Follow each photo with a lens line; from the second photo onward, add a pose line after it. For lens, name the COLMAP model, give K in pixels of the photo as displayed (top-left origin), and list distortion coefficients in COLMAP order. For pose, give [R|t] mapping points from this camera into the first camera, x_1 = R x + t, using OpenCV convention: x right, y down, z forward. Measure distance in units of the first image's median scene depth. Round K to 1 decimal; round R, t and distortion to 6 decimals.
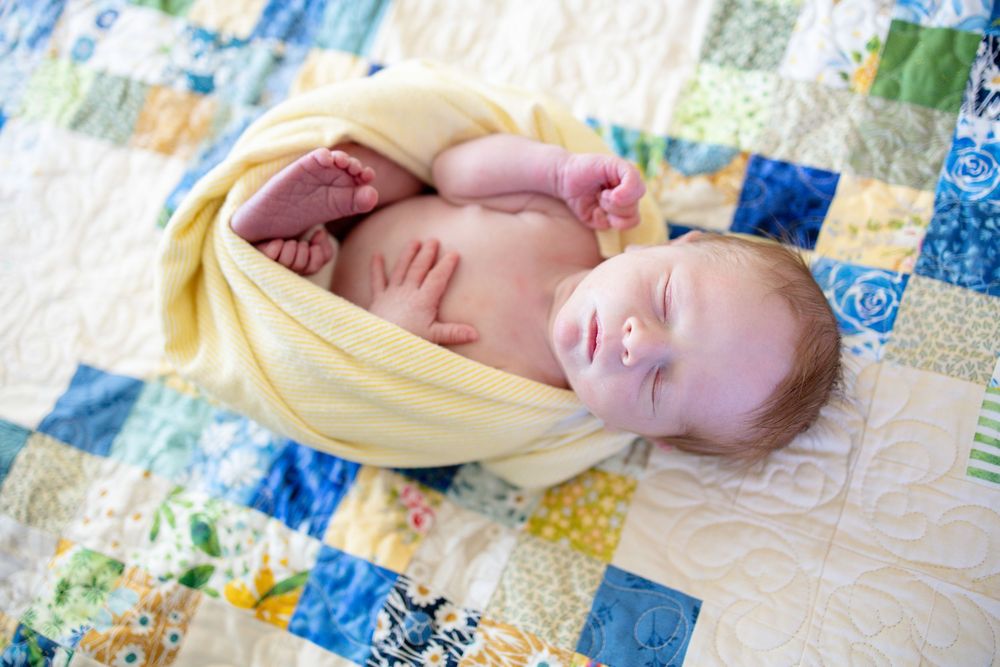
lens RADIAL K [[878.8, 0, 520.3], [0, 878.8, 330.9], [0, 0, 1]] dist [0.048681, -0.003485]
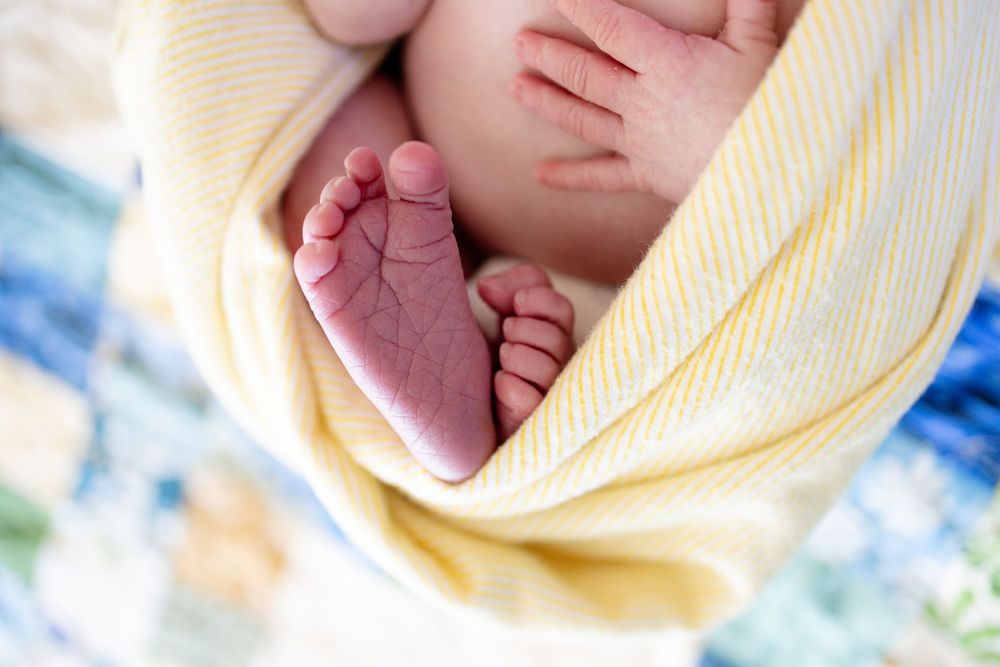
lens RADIAL K [[1046.4, 0, 500.0], [0, 1046.4, 333.5], [0, 0, 1]] dist [-0.161244, -0.005457]
pose [[0.090899, -0.978445, -0.185423, -0.143937], [0.995831, 0.090731, 0.009412, -0.101376], [0.007614, -0.185506, 0.982614, 0.462005]]
